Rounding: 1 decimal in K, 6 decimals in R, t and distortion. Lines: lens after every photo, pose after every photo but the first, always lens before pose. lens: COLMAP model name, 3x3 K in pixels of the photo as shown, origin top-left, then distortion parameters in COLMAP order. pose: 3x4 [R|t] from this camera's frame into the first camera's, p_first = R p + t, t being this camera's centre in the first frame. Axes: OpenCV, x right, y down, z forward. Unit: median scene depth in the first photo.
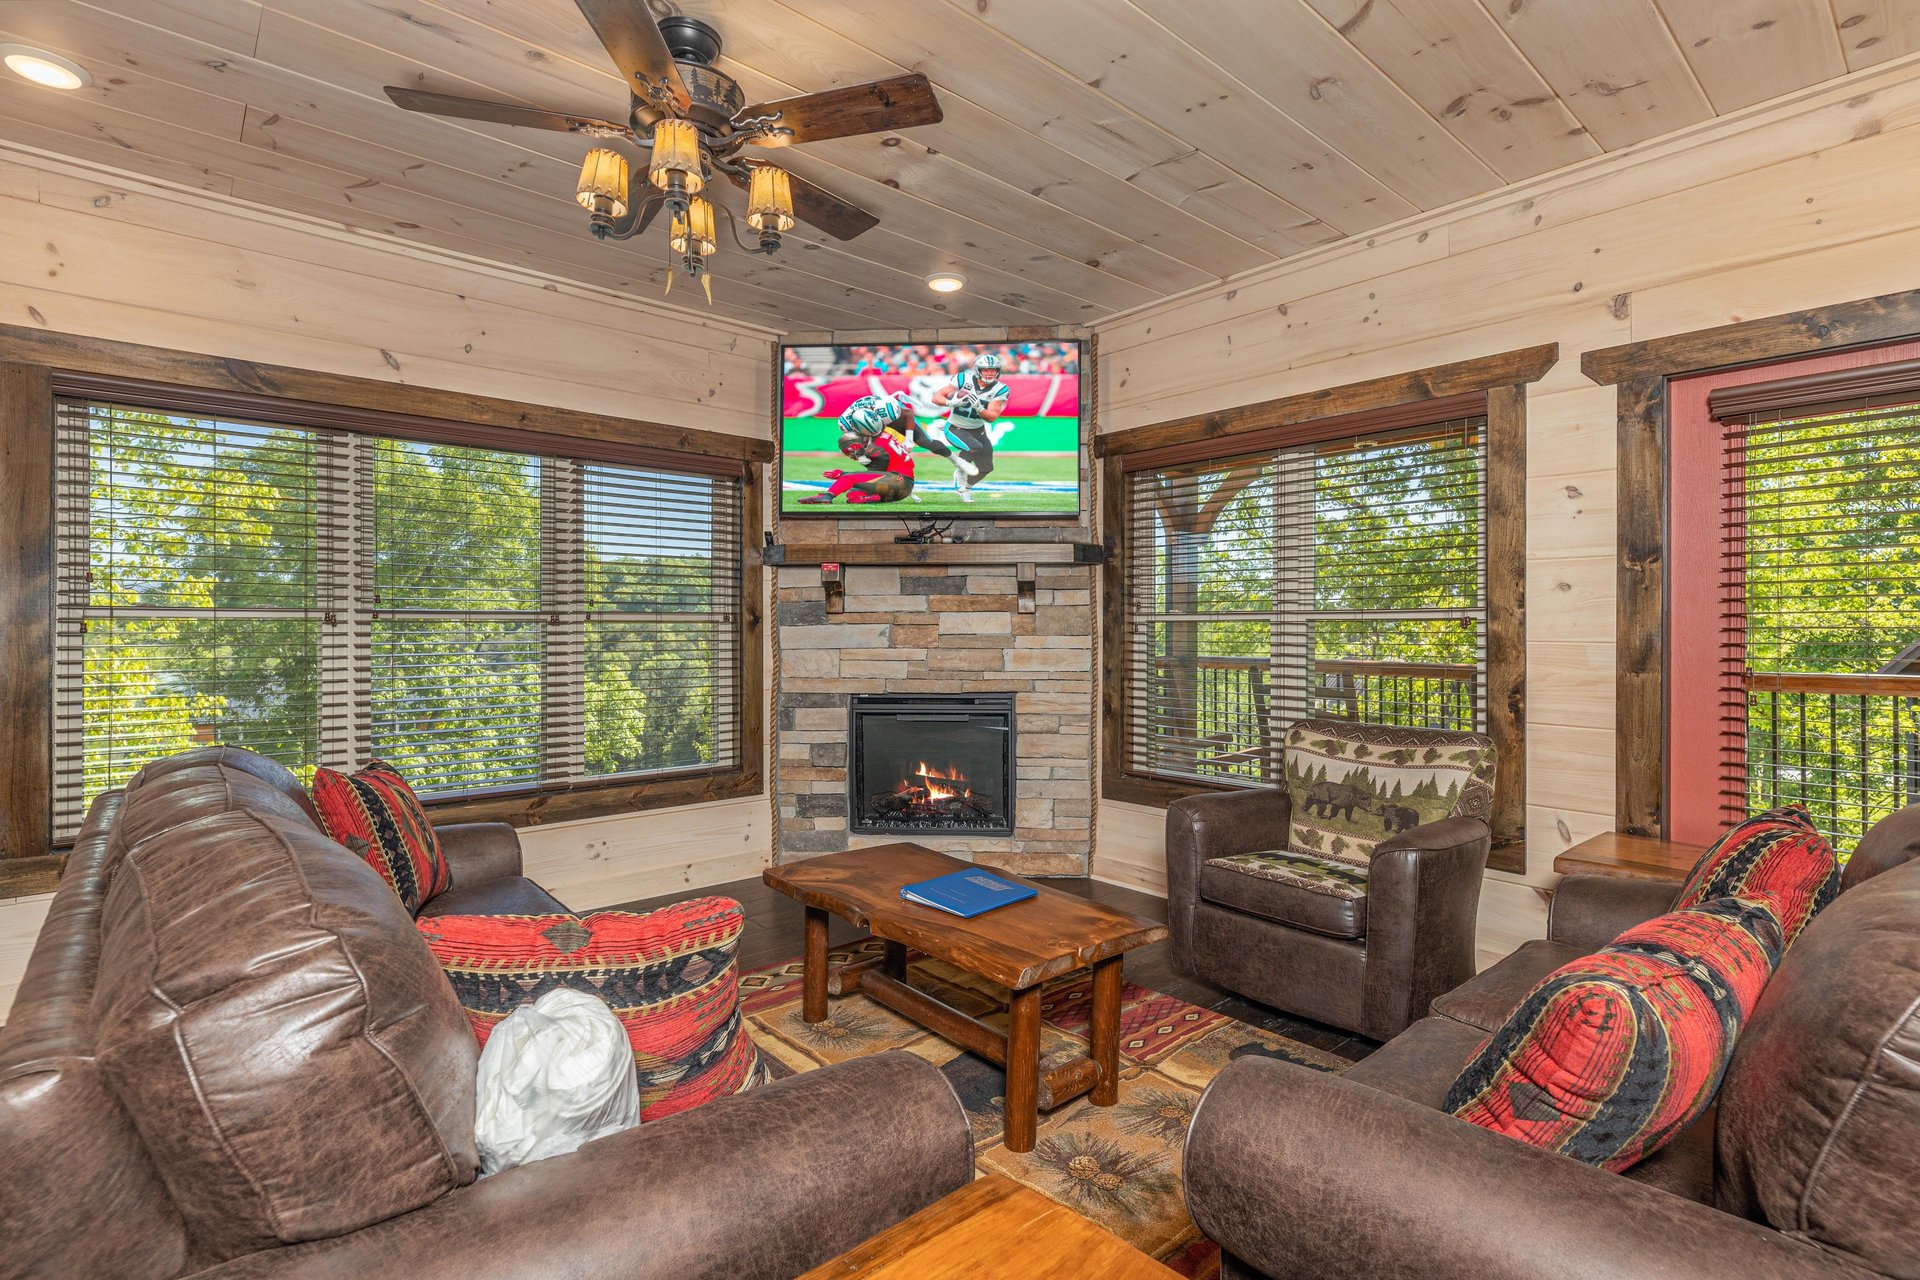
lens RADIAL K [[917.7, 0, 968.5], [0, 917.7, 642.5], [0, 0, 1]] dist [0.003529, -0.002307]
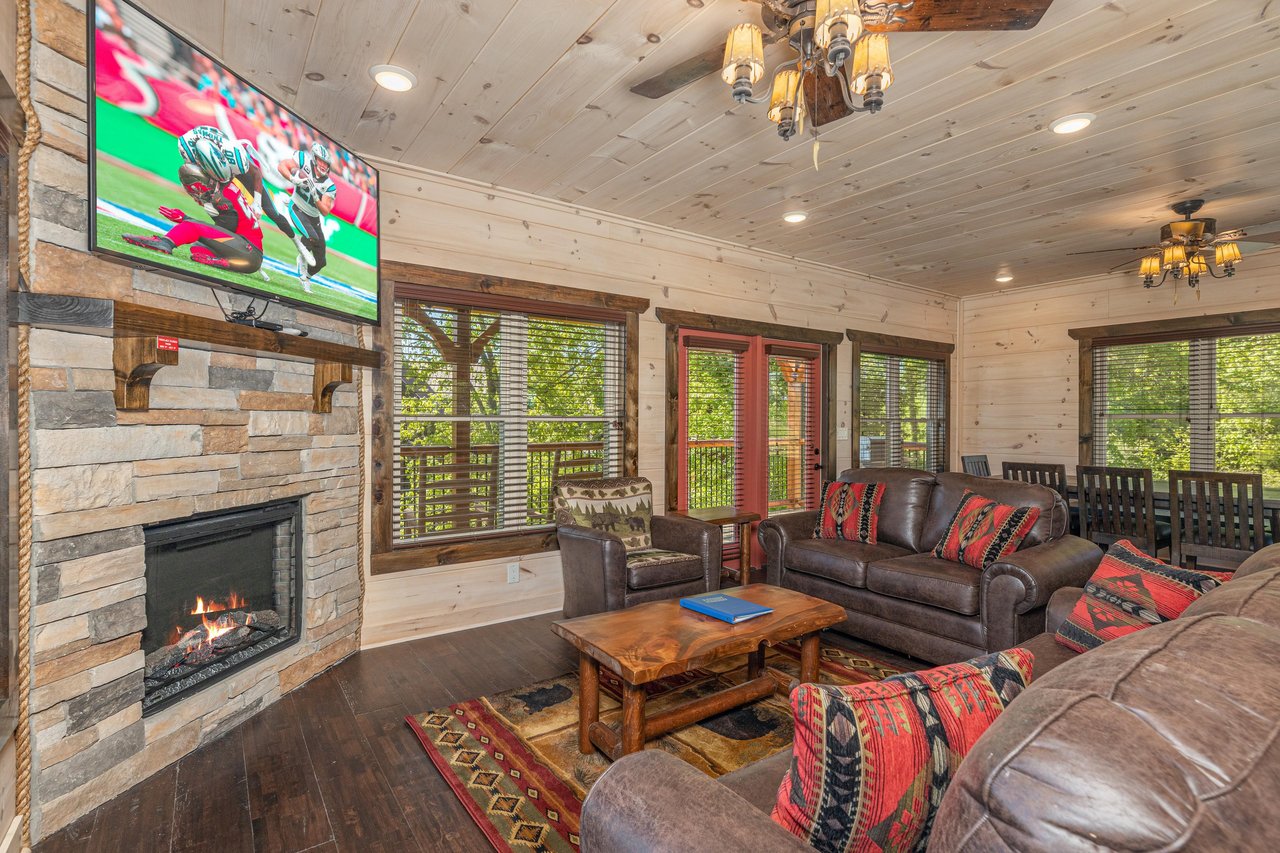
lens RADIAL K [[611.8, 0, 651.8], [0, 611.8, 421.4], [0, 0, 1]] dist [0.003529, -0.002307]
pose [[0.089376, -0.005502, 0.995983, -0.588175], [0.006351, 0.999968, 0.004954, -0.023628], [-0.995978, 0.005883, 0.089408, 0.594705]]
